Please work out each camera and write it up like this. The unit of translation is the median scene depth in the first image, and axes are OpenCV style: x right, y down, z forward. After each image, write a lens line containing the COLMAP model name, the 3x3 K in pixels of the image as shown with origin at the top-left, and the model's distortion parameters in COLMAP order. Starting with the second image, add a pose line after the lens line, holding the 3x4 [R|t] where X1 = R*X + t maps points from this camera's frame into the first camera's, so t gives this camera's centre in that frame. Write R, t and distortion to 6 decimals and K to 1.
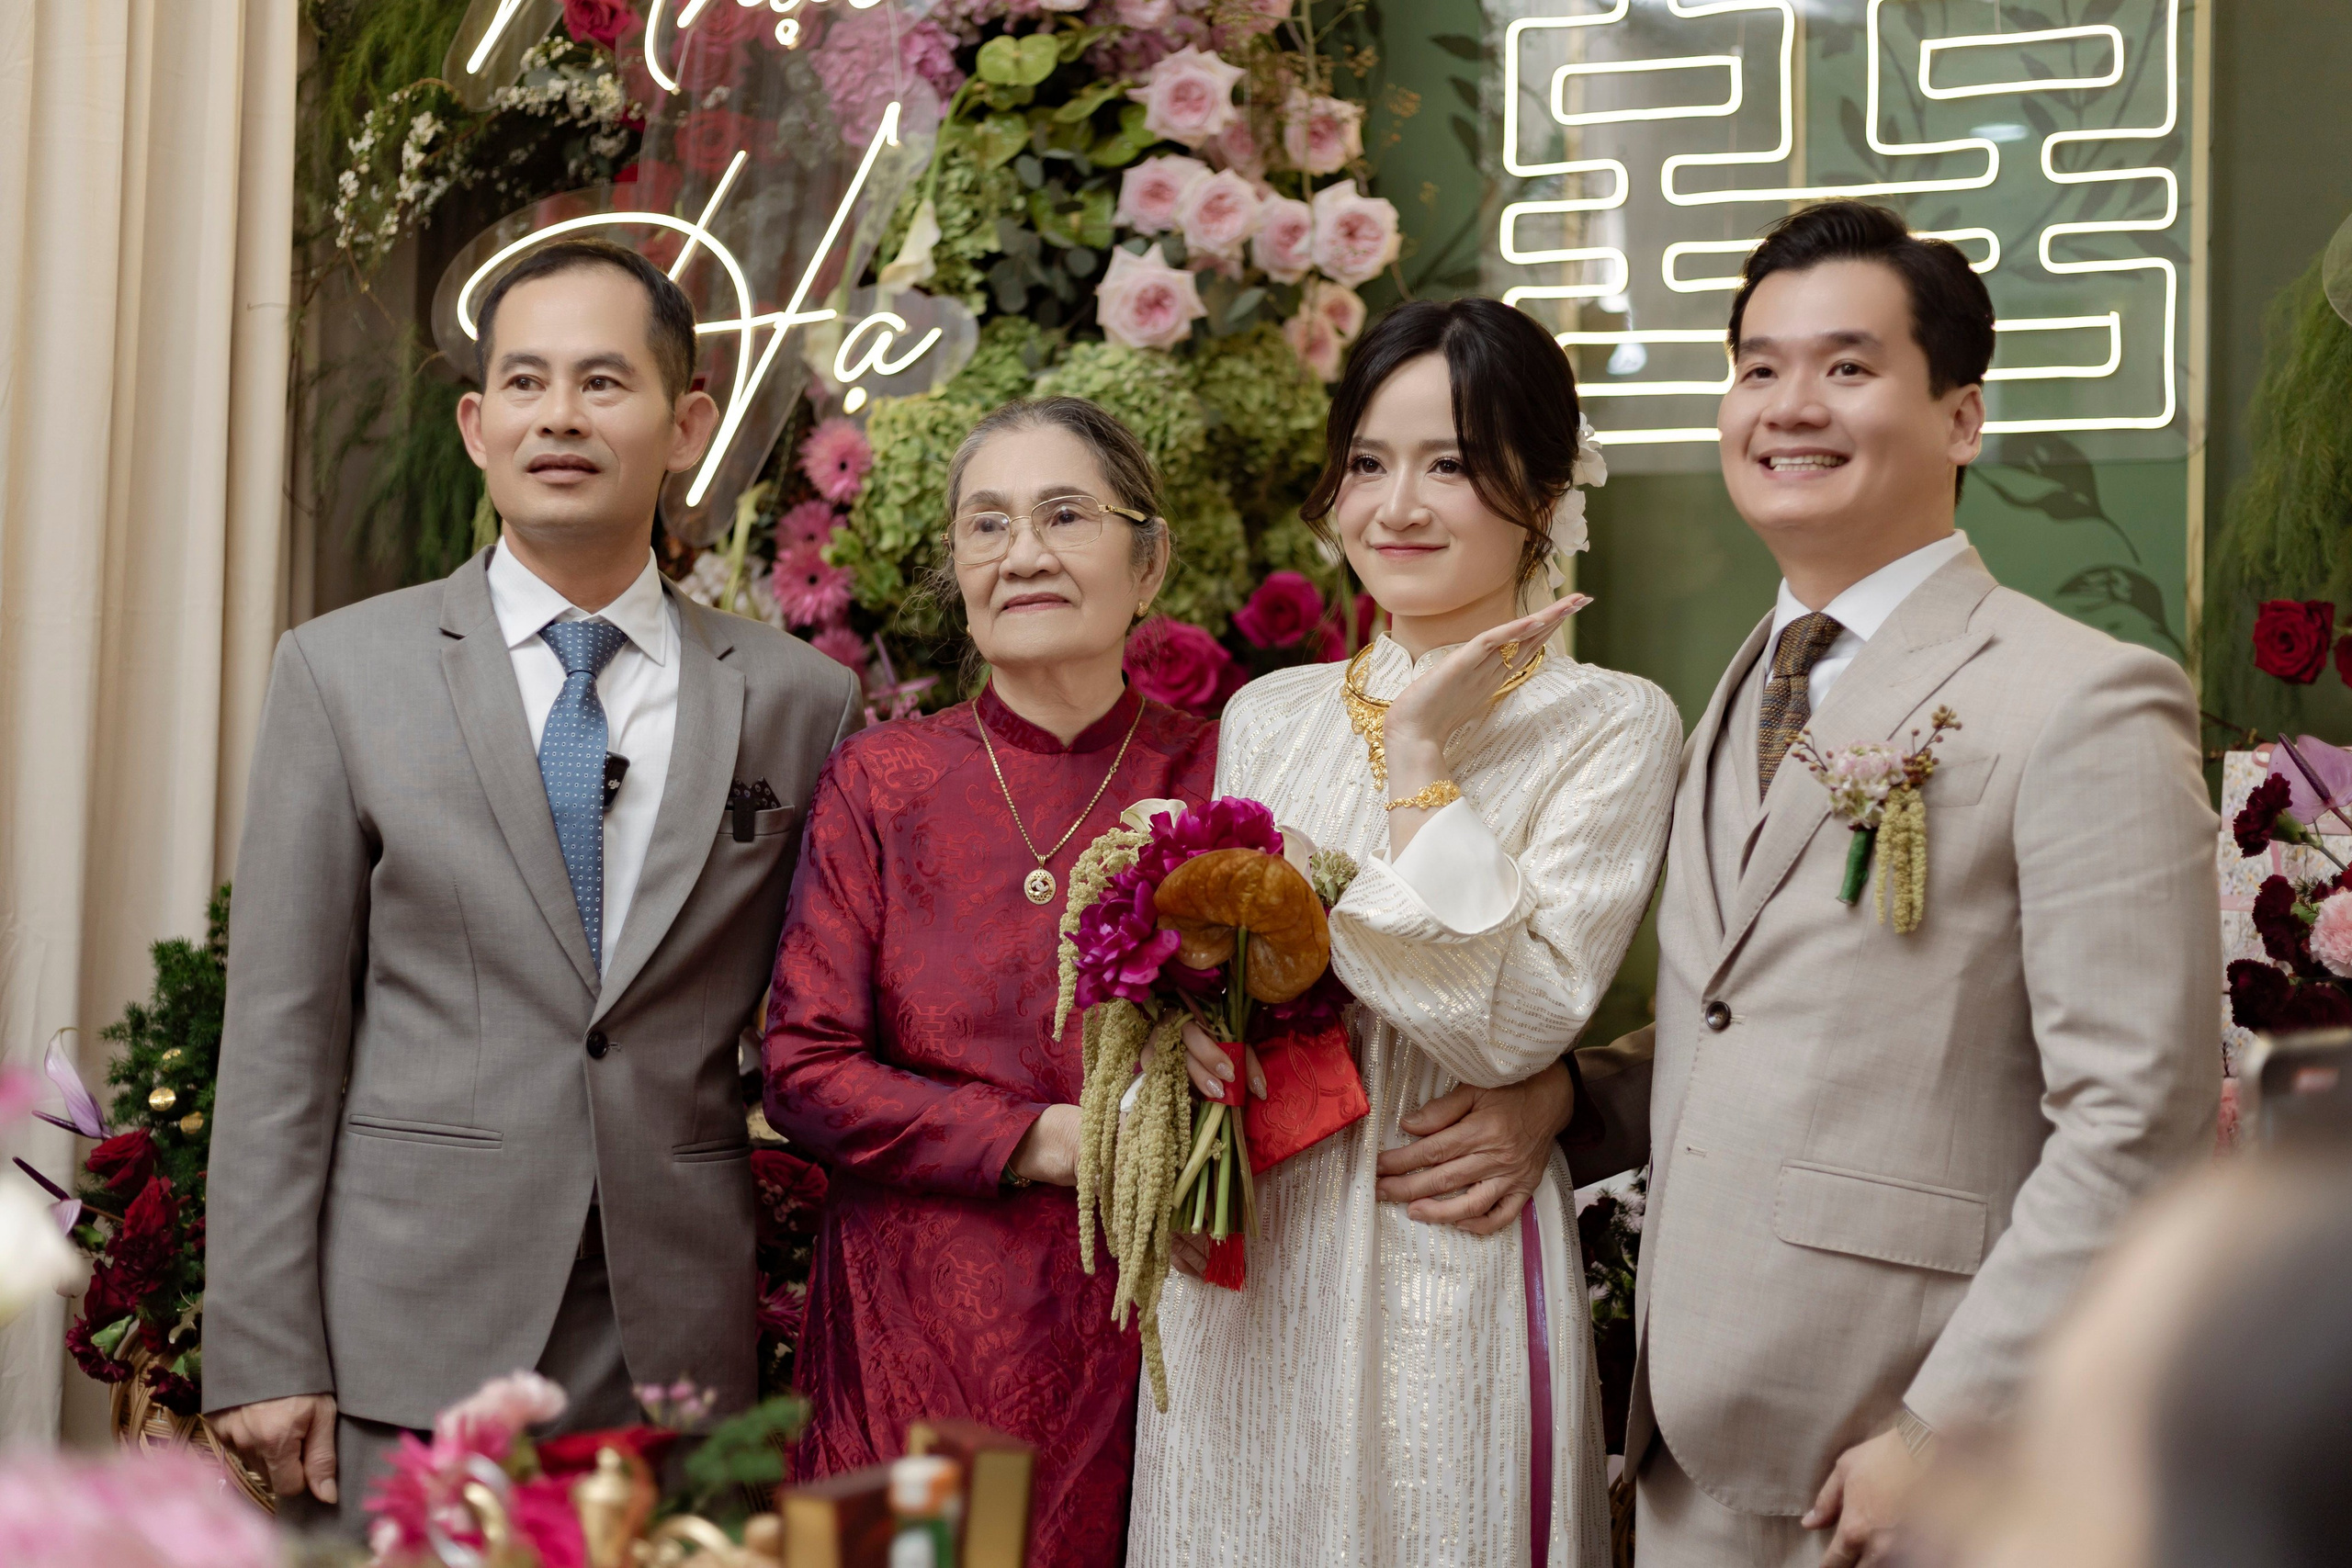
lens RADIAL K [[3272.8, 0, 1145.4], [0, 3272.8, 779.2], [0, 0, 1]] dist [0.014172, -0.344567]
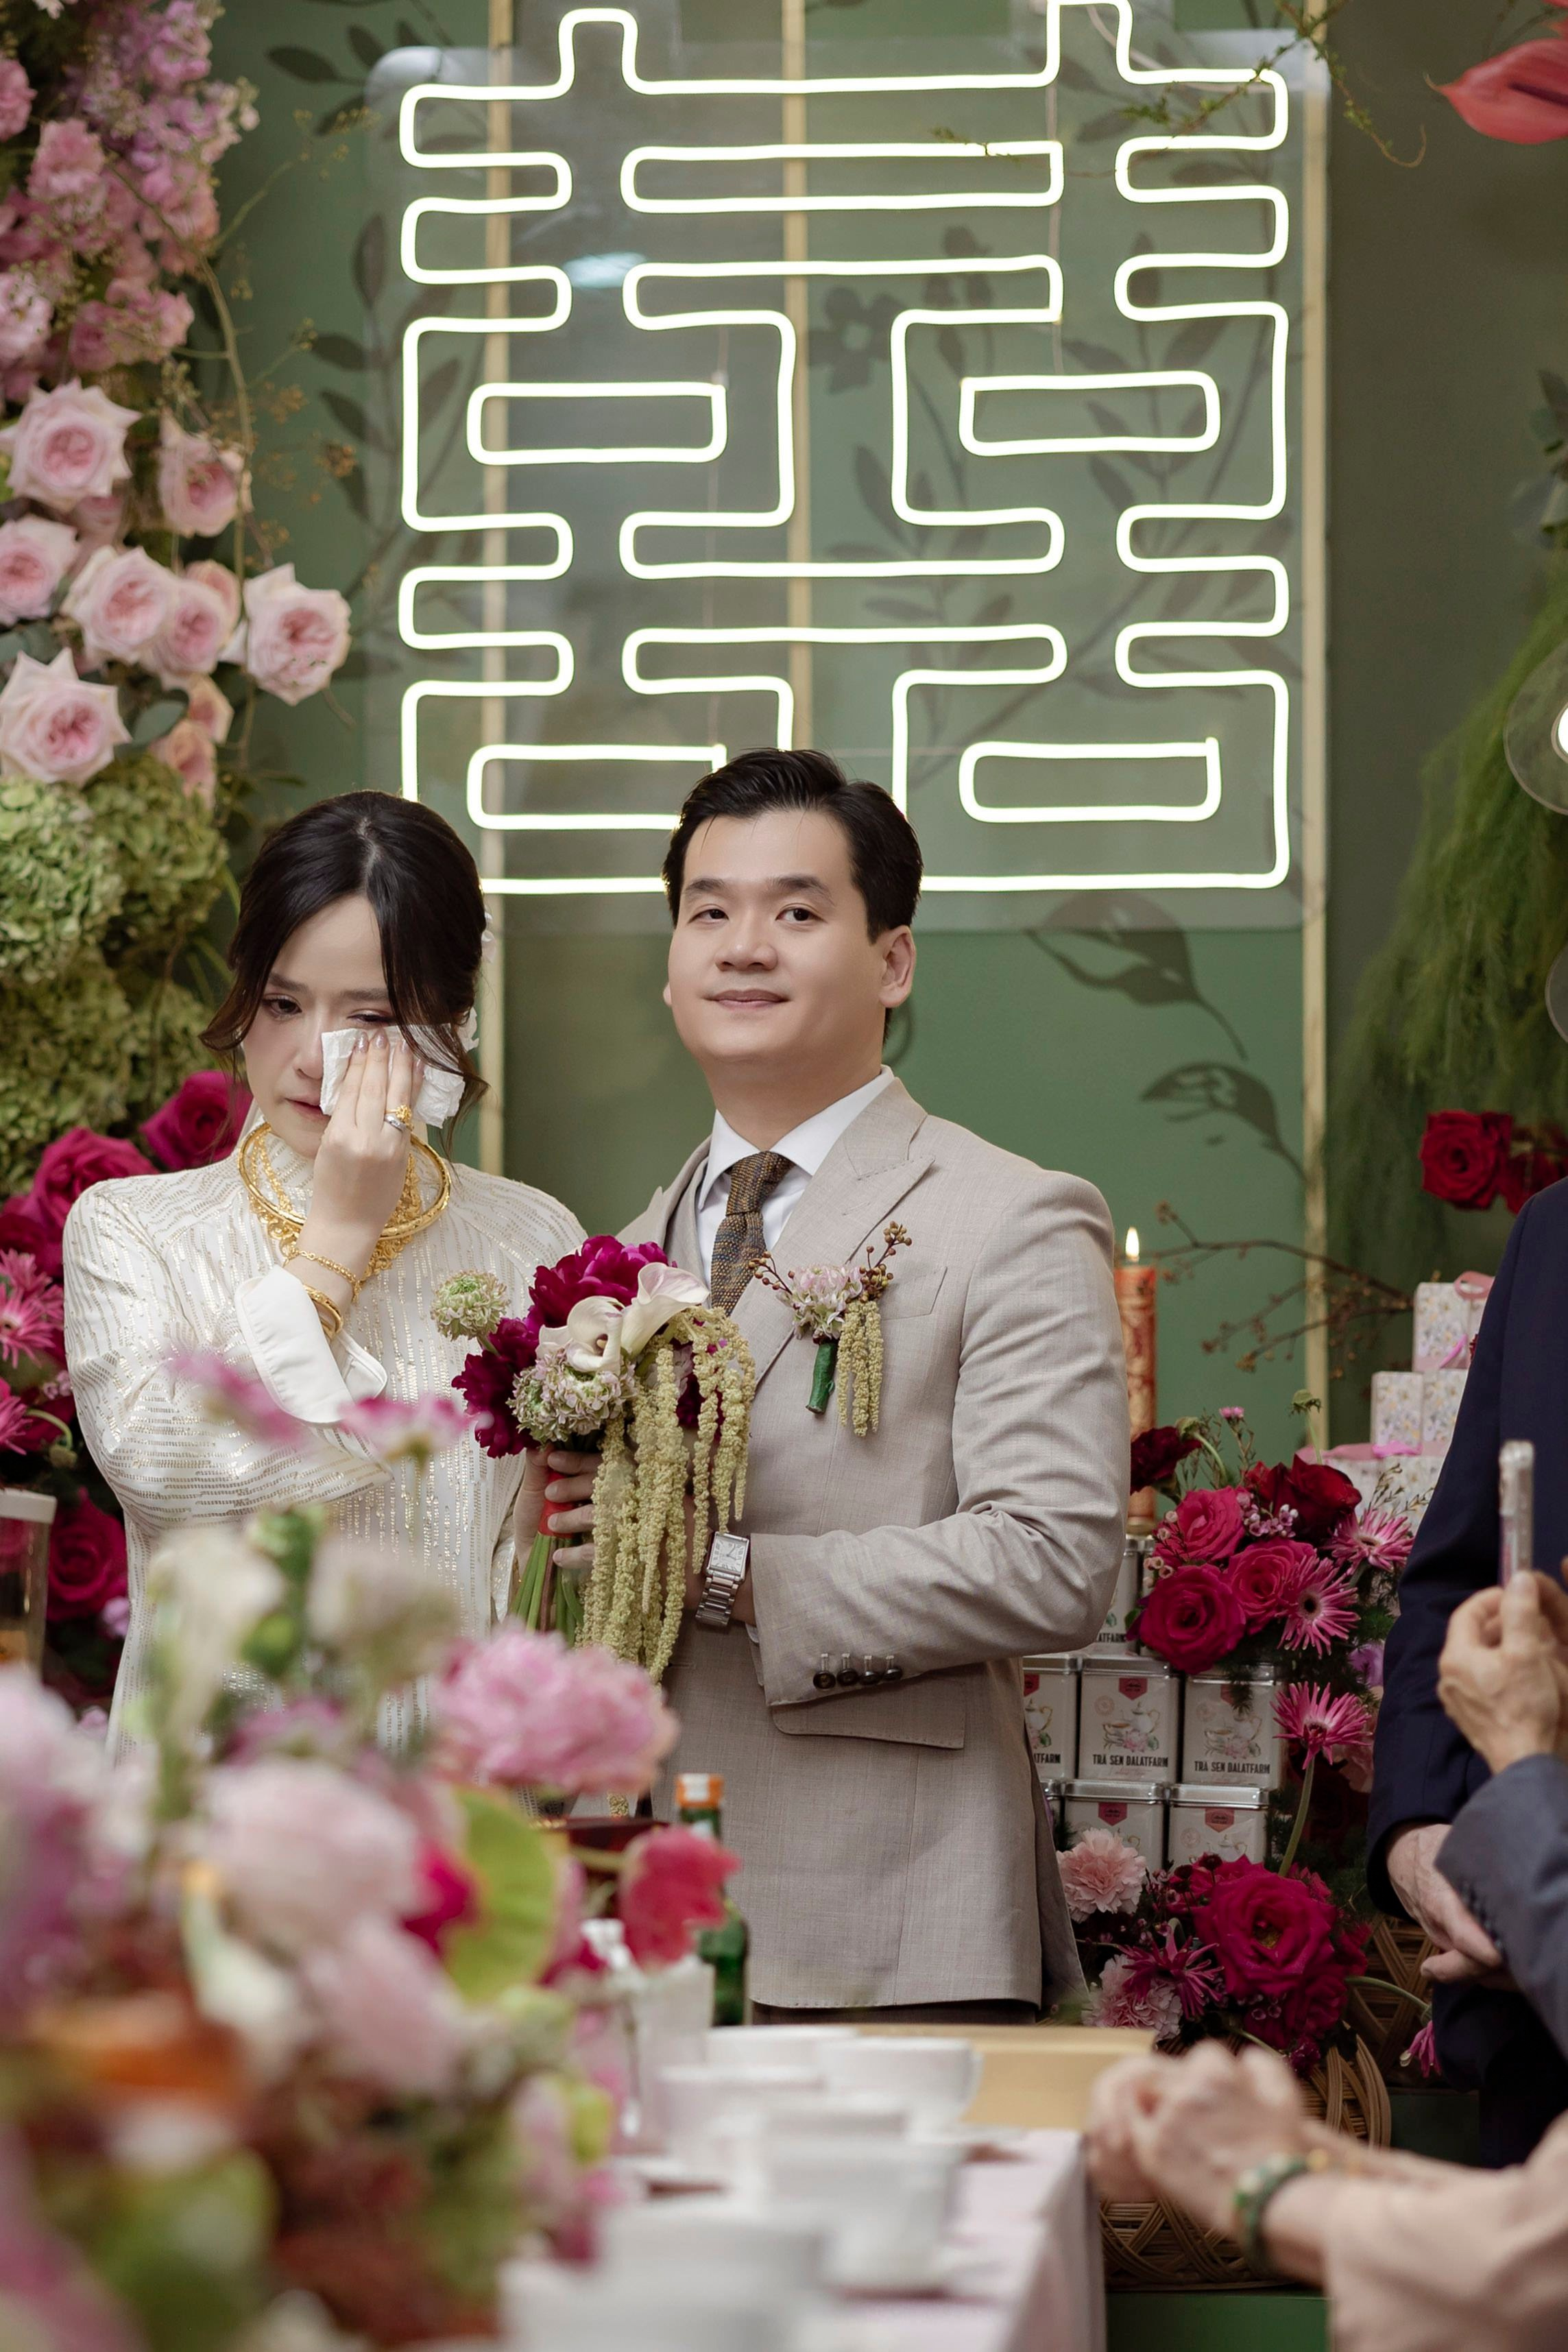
lens RADIAL K [[8926.6, 0, 729.4], [0, 8926.6, 1170.2], [0, 0, 1]] dist [0.080625, 3.311111]
pose [[0.953460, -0.002400, 0.301509, -0.462190], [0.015237, 0.999074, -0.040232, 0.045044], [-0.301134, 0.042954, 0.952614, -1.007417]]
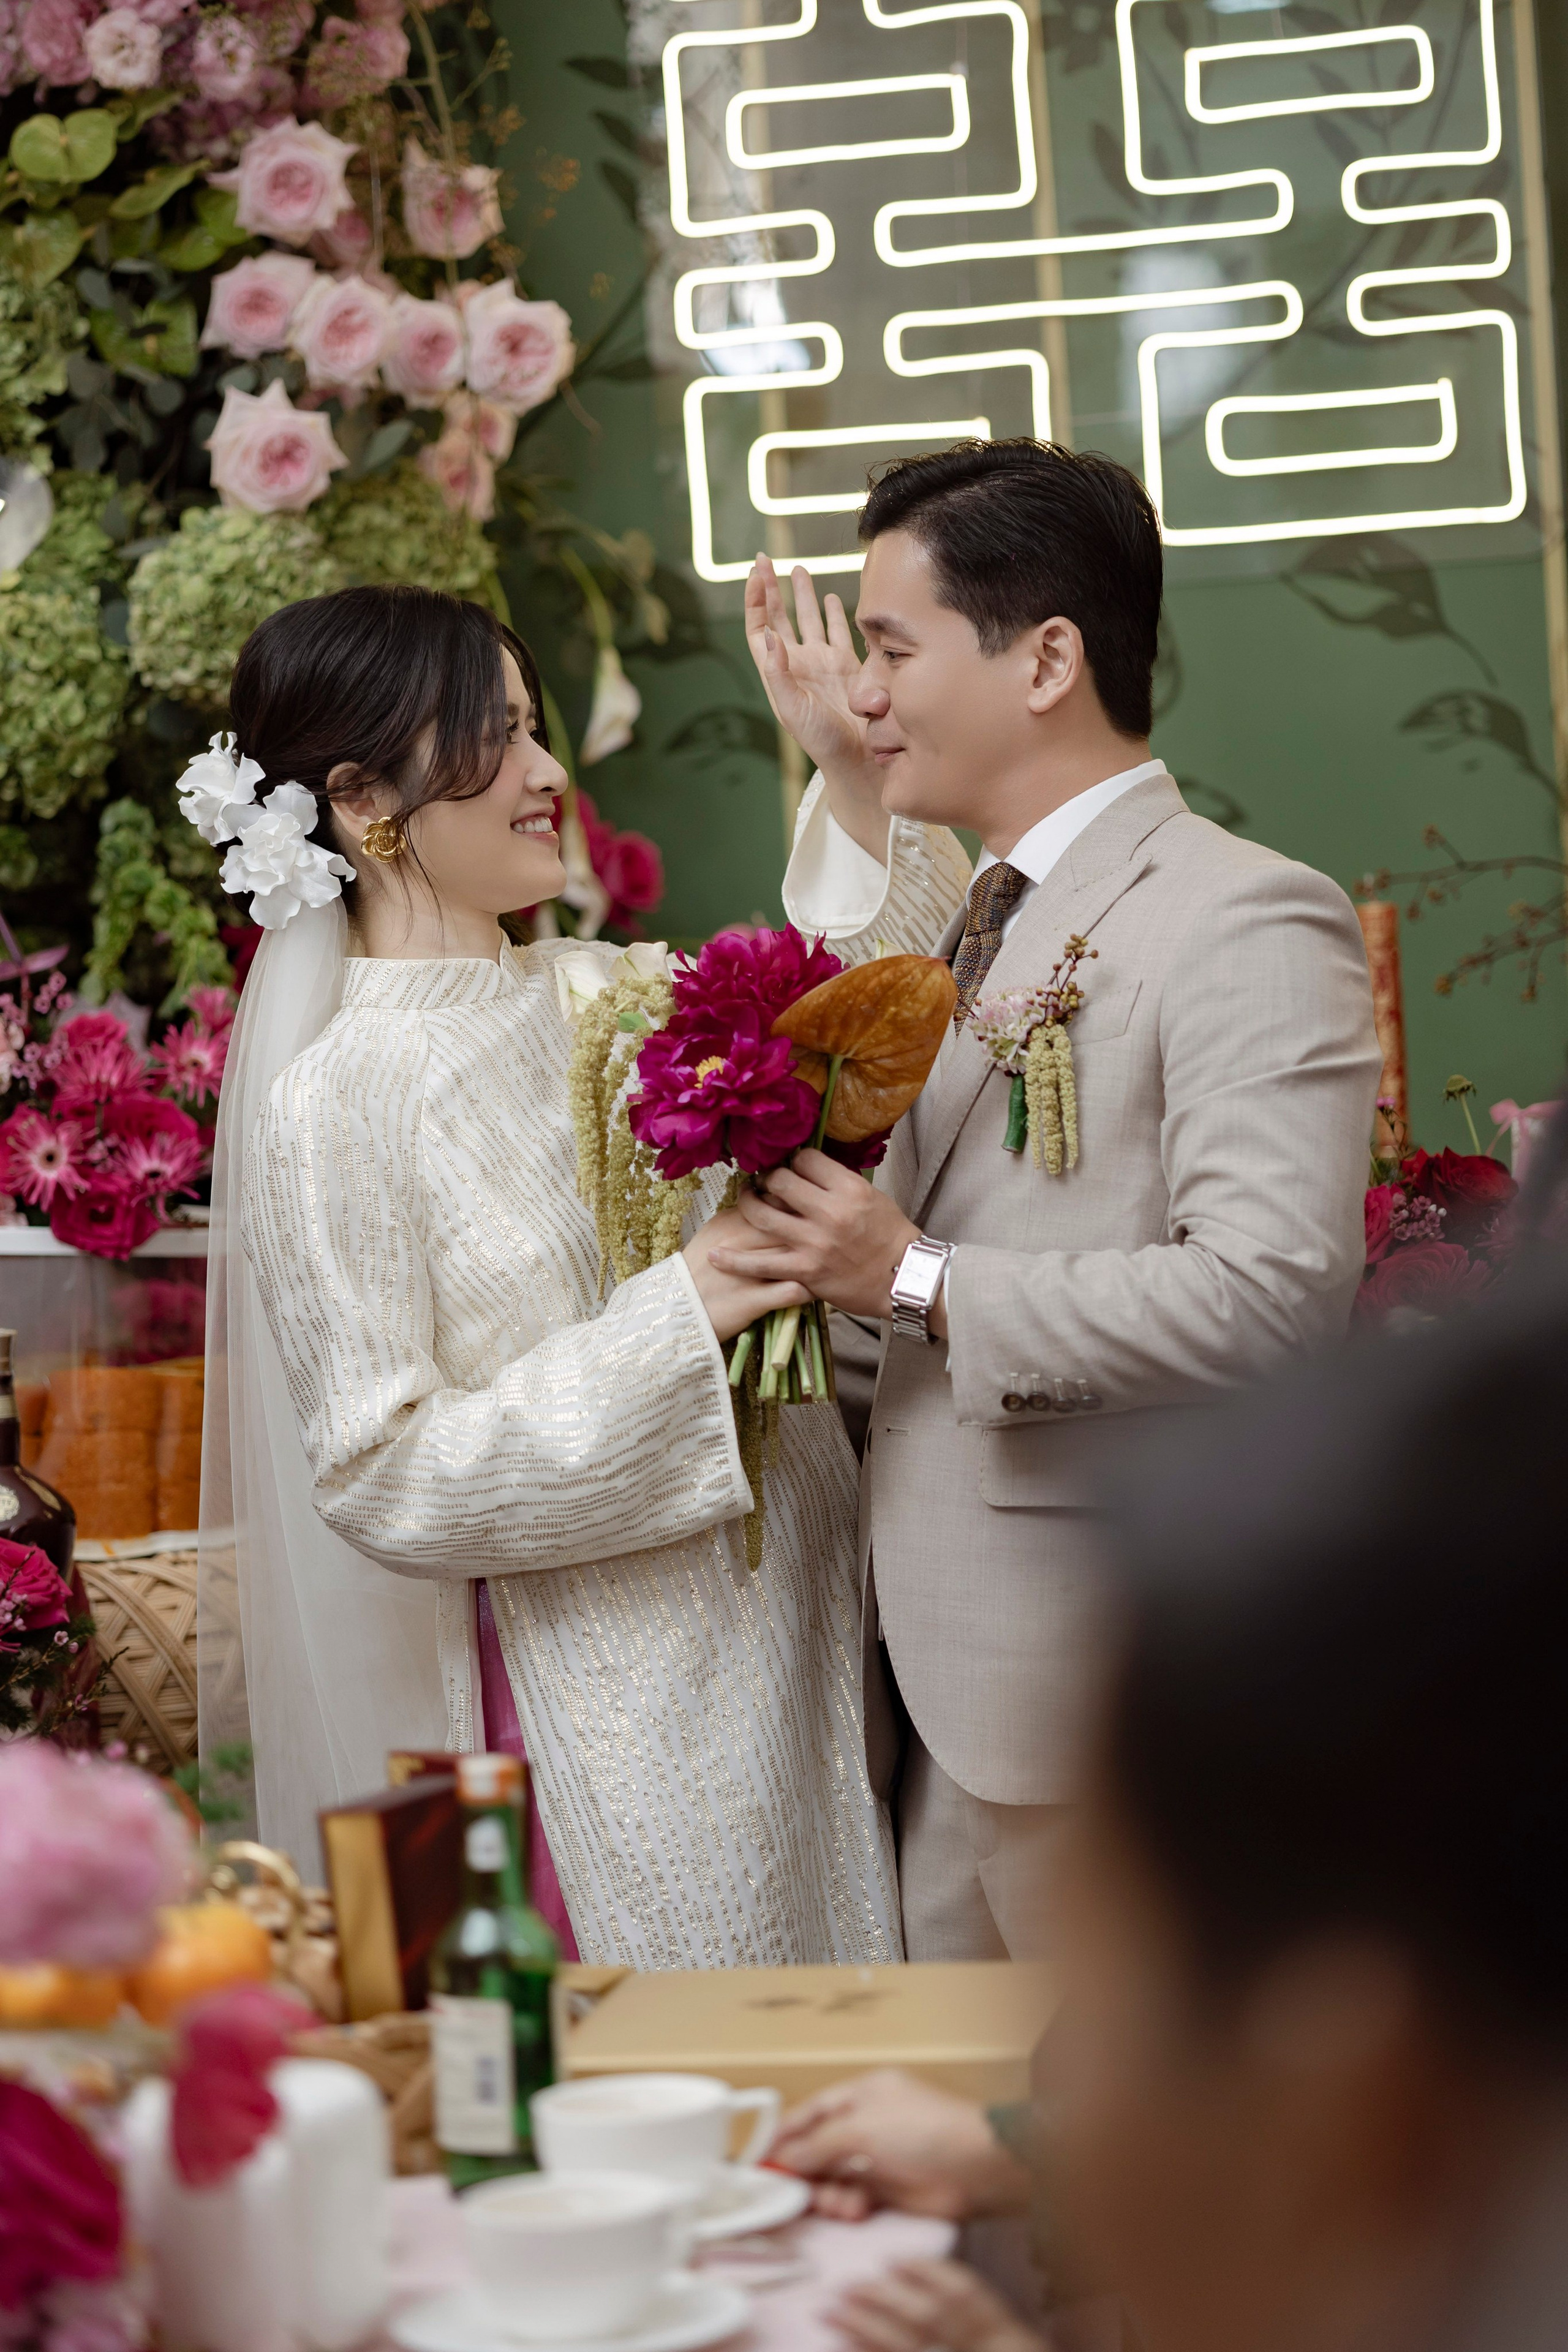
lens RADIAL K [[5775.7, 0, 986.3], [0, 5775.7, 1174.3], [0, 0, 1]] dist [-0.081591, 0.272661]
pose [[0.978477, -0.085412, 0.187848, -0.102871], [0.078252, 0.995908, 0.045219, -0.019619], [-0.190942, -0.029546, 0.981157, -0.398408]]
